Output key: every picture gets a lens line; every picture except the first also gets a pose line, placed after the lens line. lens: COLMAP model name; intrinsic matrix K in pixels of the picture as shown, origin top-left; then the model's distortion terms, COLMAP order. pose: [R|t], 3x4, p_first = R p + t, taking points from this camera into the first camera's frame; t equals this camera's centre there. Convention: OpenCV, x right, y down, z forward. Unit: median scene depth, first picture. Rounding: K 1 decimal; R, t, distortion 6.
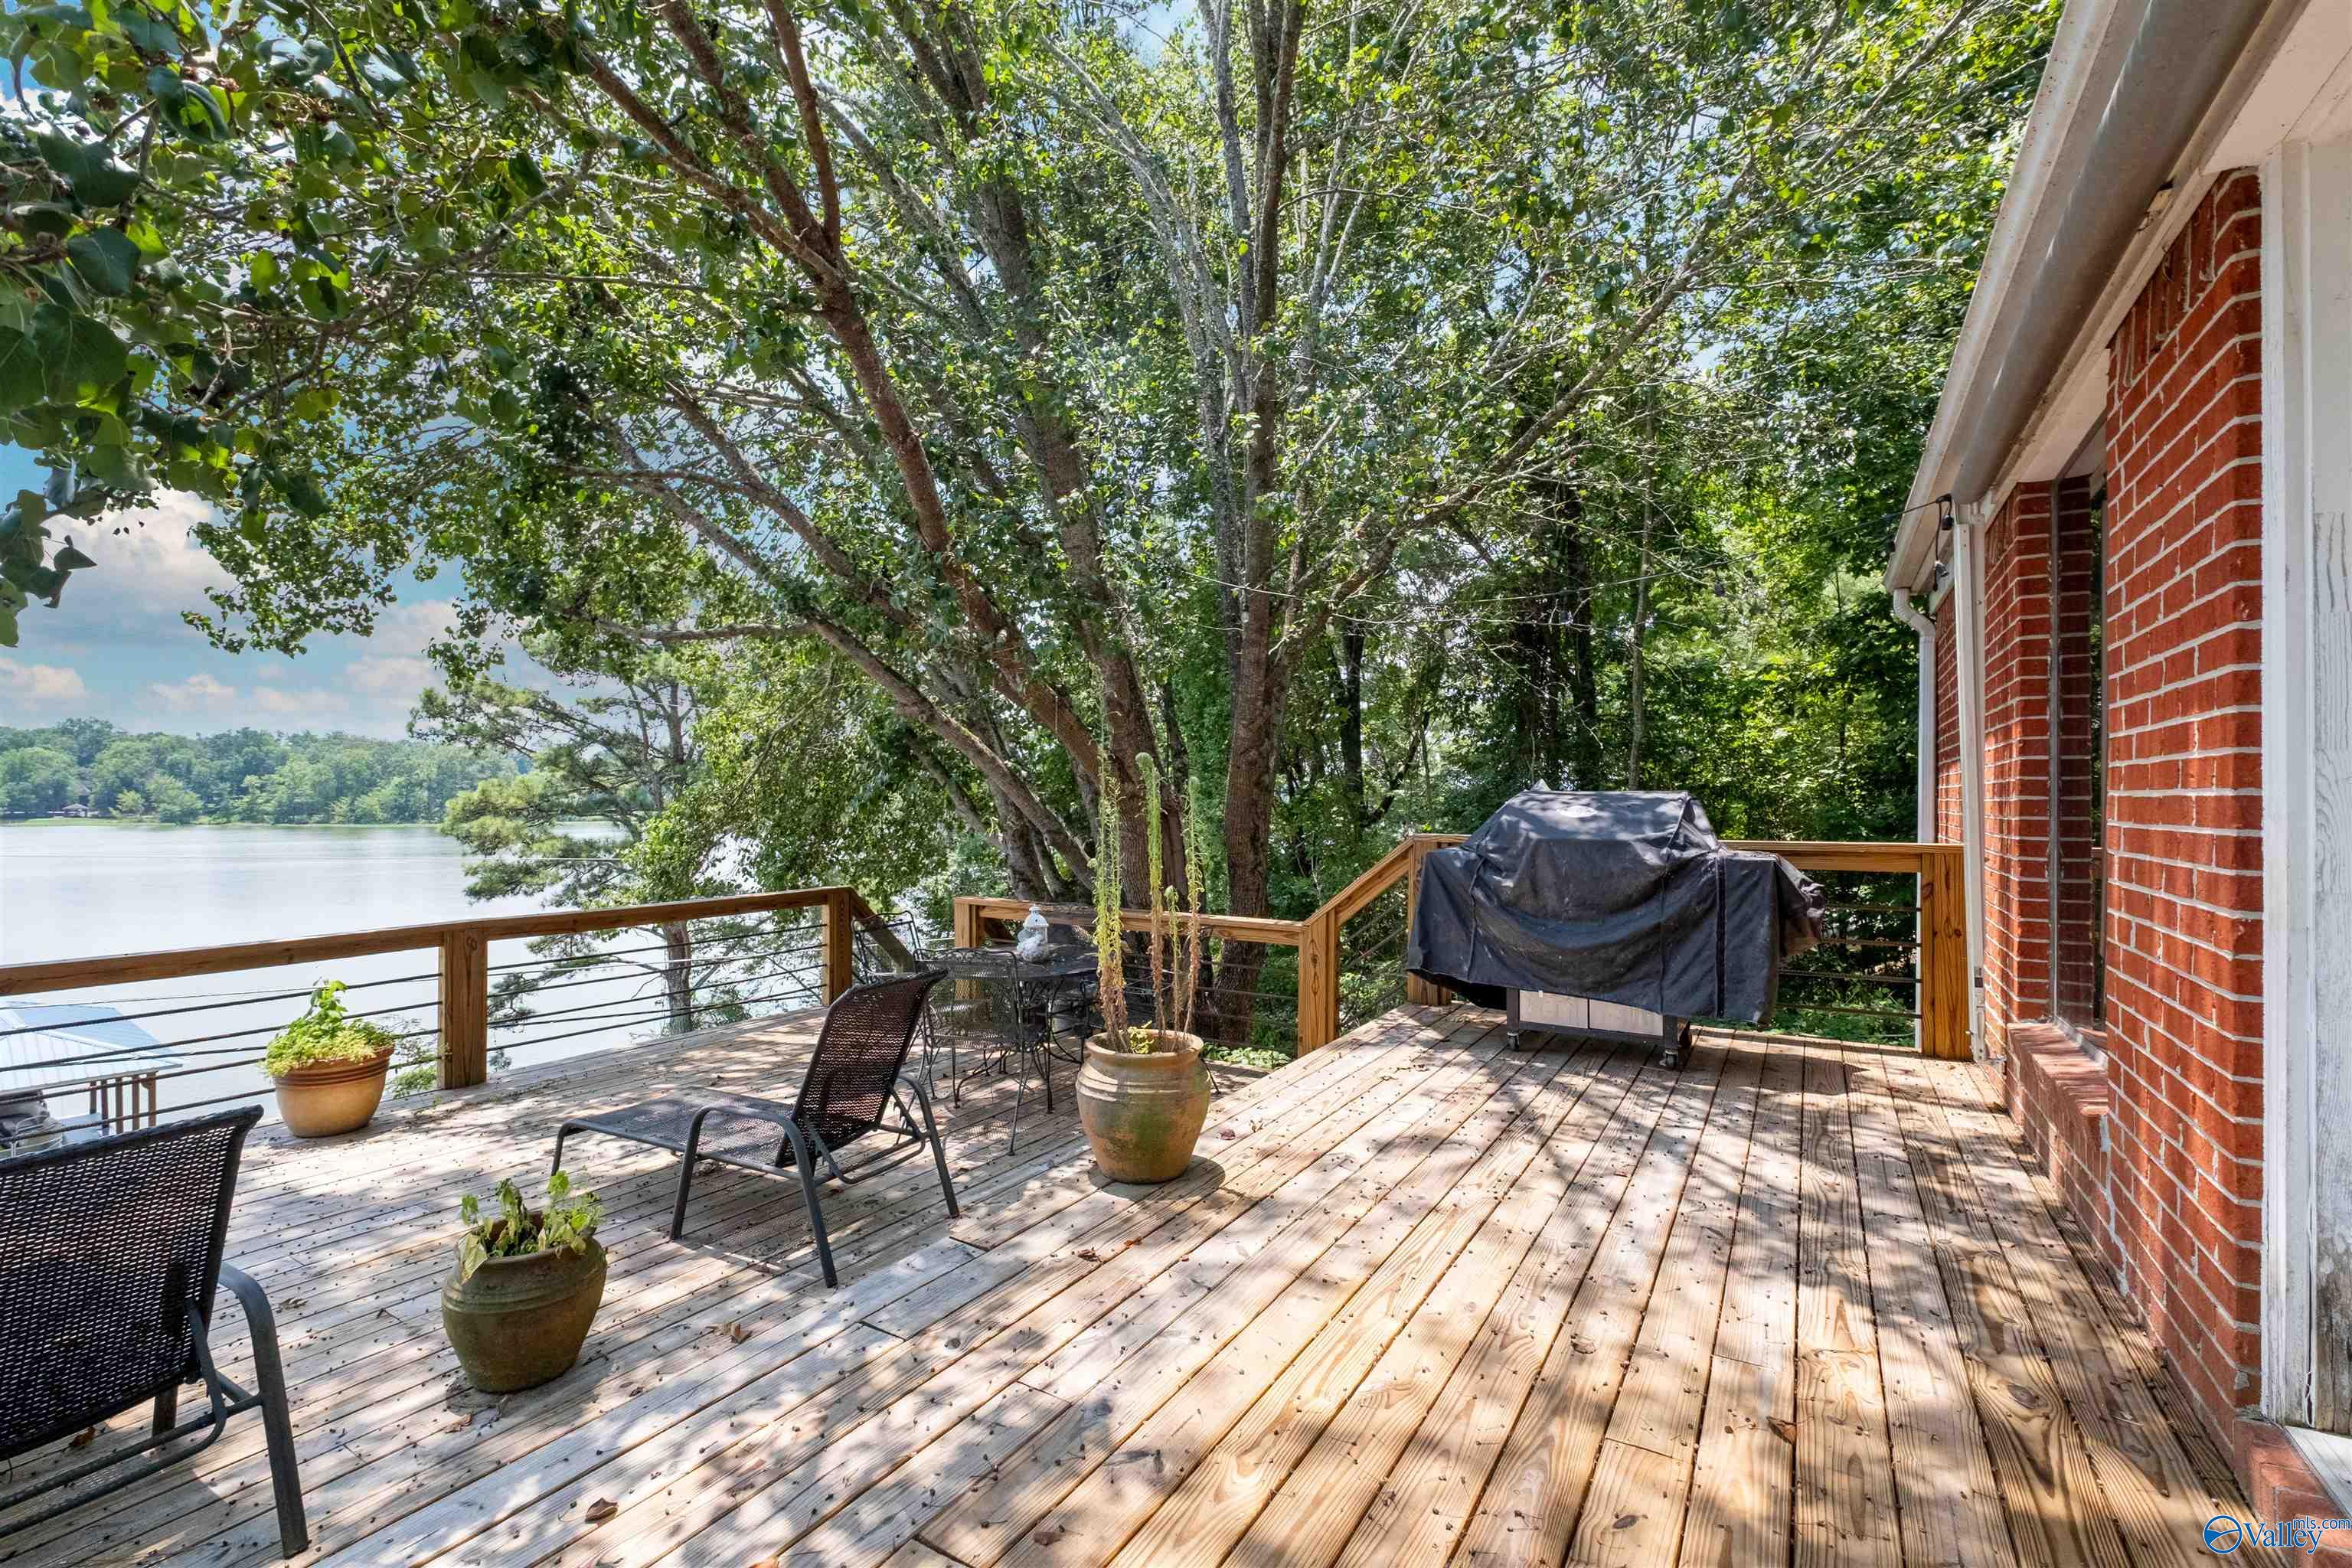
lens RADIAL K [[1031.0, 0, 1165.6], [0, 1031.0, 794.5], [0, 0, 1]] dist [0.004027, -0.003382]
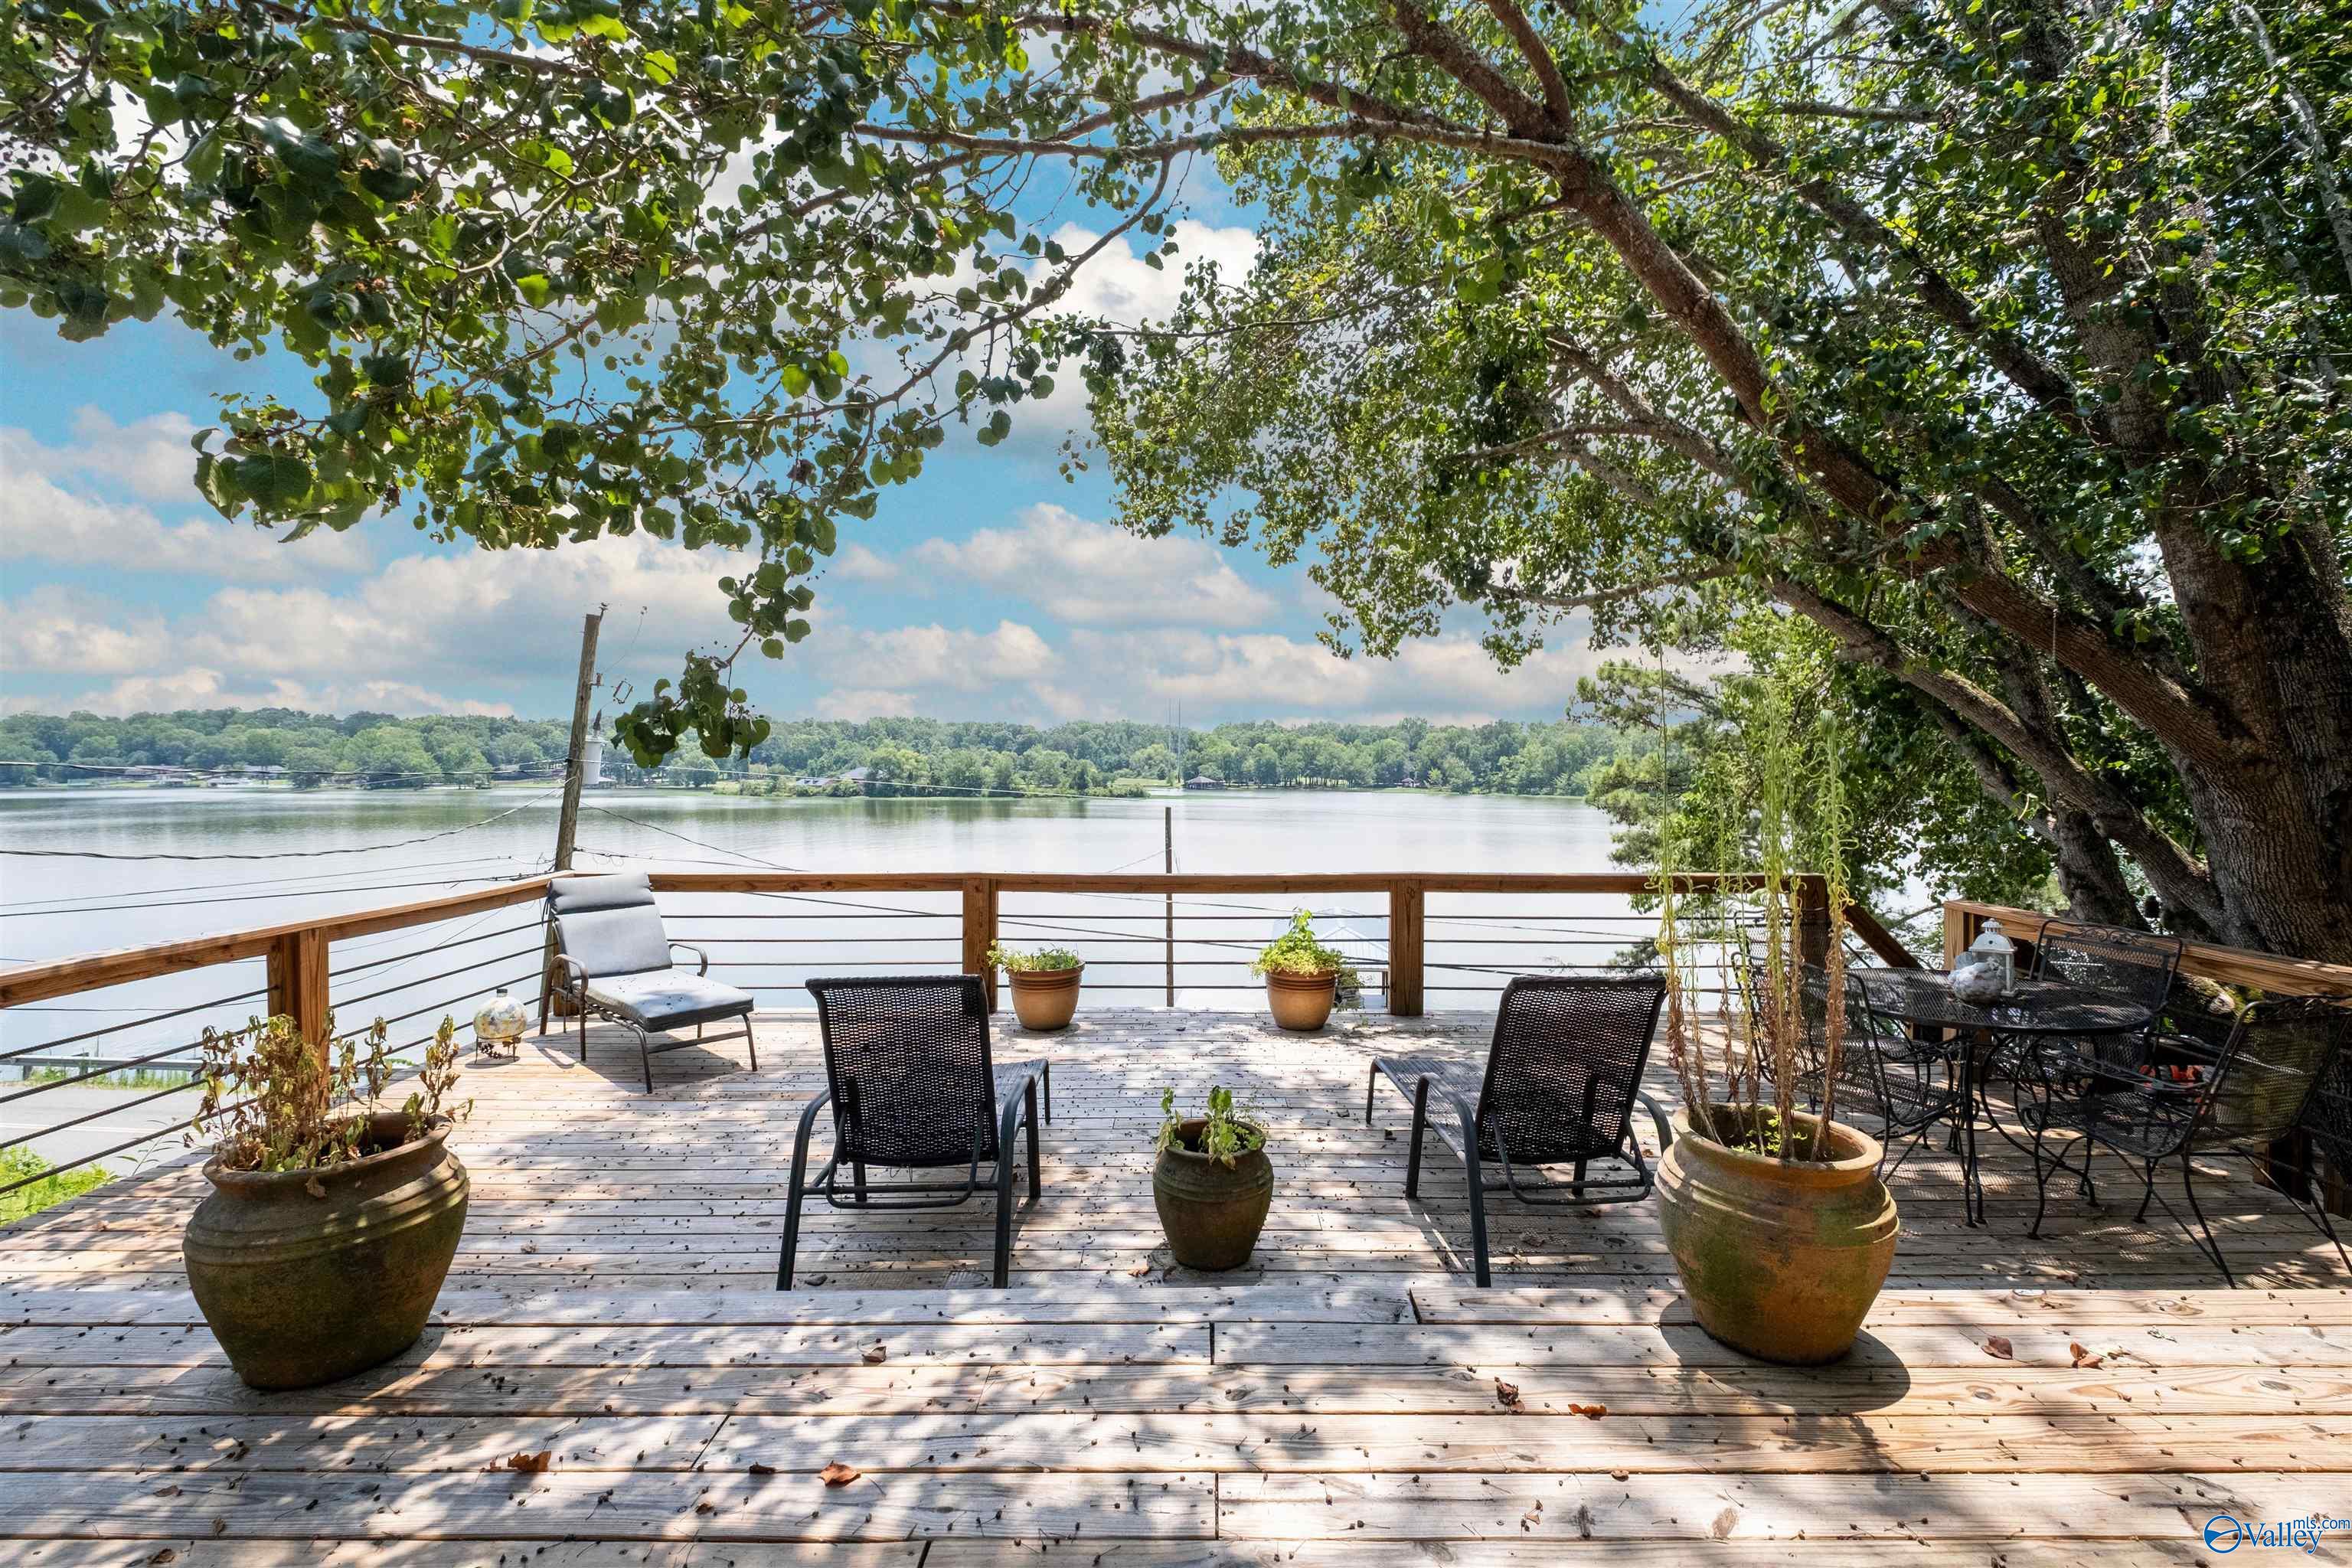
lens RADIAL K [[1031.0, 0, 1202.1], [0, 1031.0, 766.6], [0, 0, 1]] dist [0.004027, -0.003382]
pose [[0.527290, -0.004240, -0.849675, 0.180967], [0.000338, 0.999989, -0.004780, 0.009796], [0.849685, 0.002233, 0.527285, 0.196638]]
